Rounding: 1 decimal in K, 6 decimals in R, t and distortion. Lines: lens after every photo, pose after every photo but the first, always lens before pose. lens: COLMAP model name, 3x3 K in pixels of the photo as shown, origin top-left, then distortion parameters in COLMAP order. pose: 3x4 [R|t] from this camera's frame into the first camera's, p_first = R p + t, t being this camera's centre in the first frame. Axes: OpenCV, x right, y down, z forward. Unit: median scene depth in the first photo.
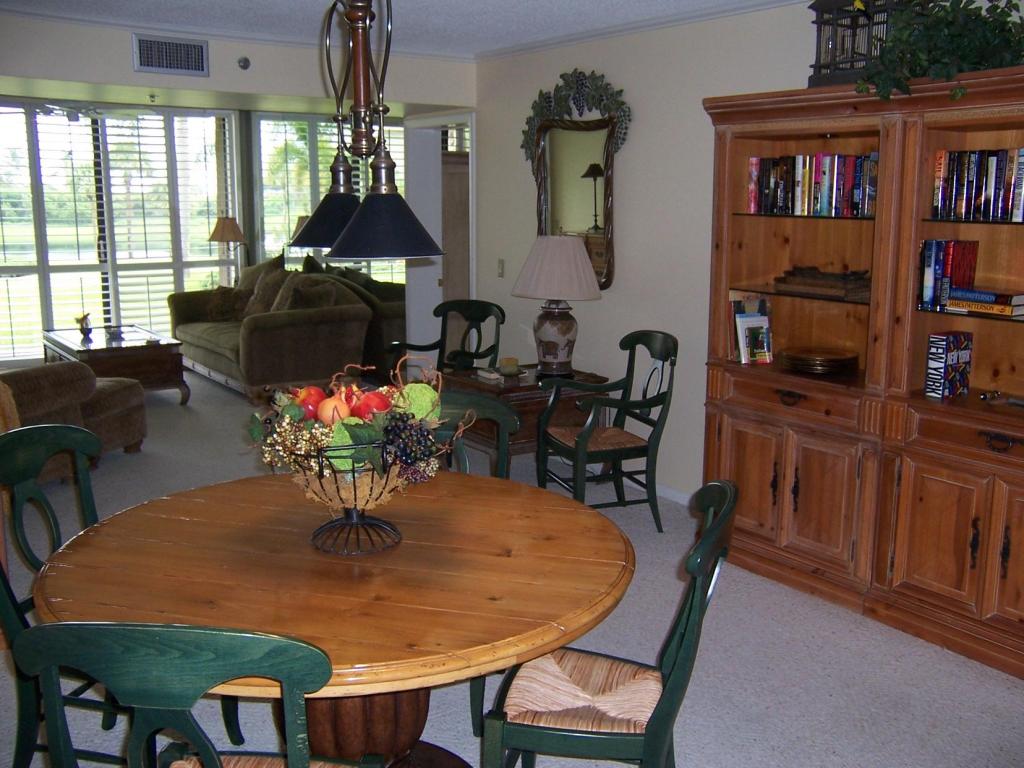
lens RADIAL K [[1020.3, 0, 535.3], [0, 1020.3, 384.3], [0, 0, 1]] dist [-0.128081, 0.242563]
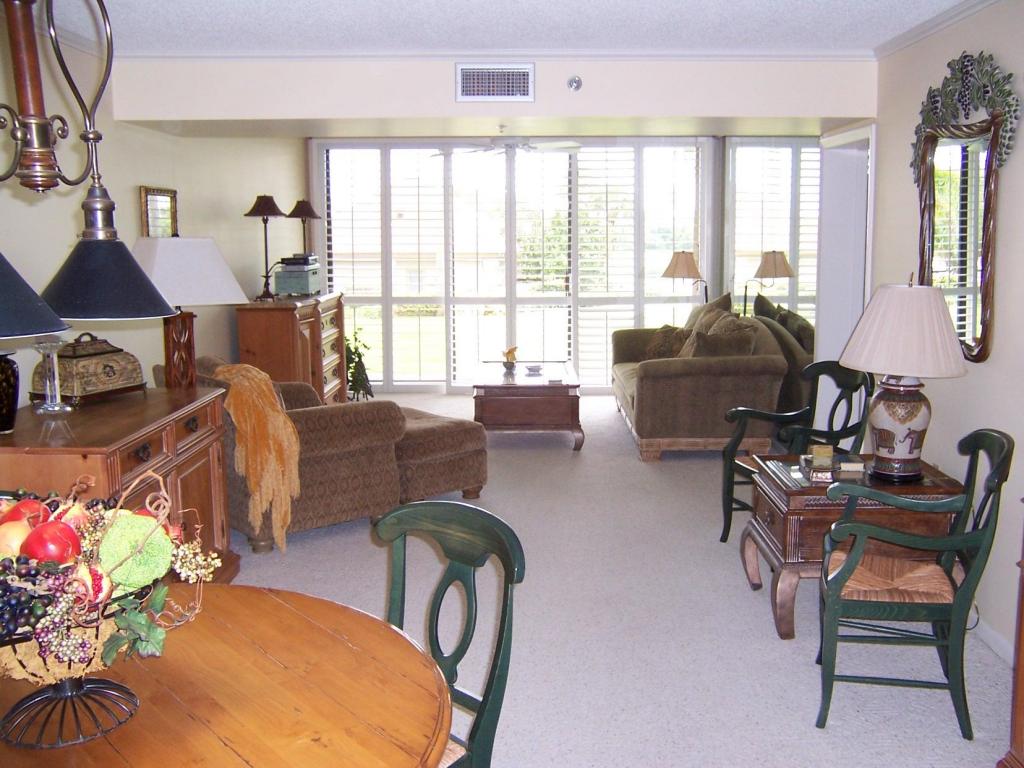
lens RADIAL K [[1020.3, 0, 535.3], [0, 1020.3, 384.3], [0, 0, 1]] dist [-0.128081, 0.242563]
pose [[0.812279, 0.075075, -0.578418, 0.203077], [-0.091498, 0.995805, 0.000757, -0.046316], [0.576048, 0.052310, 0.815740, 0.235931]]
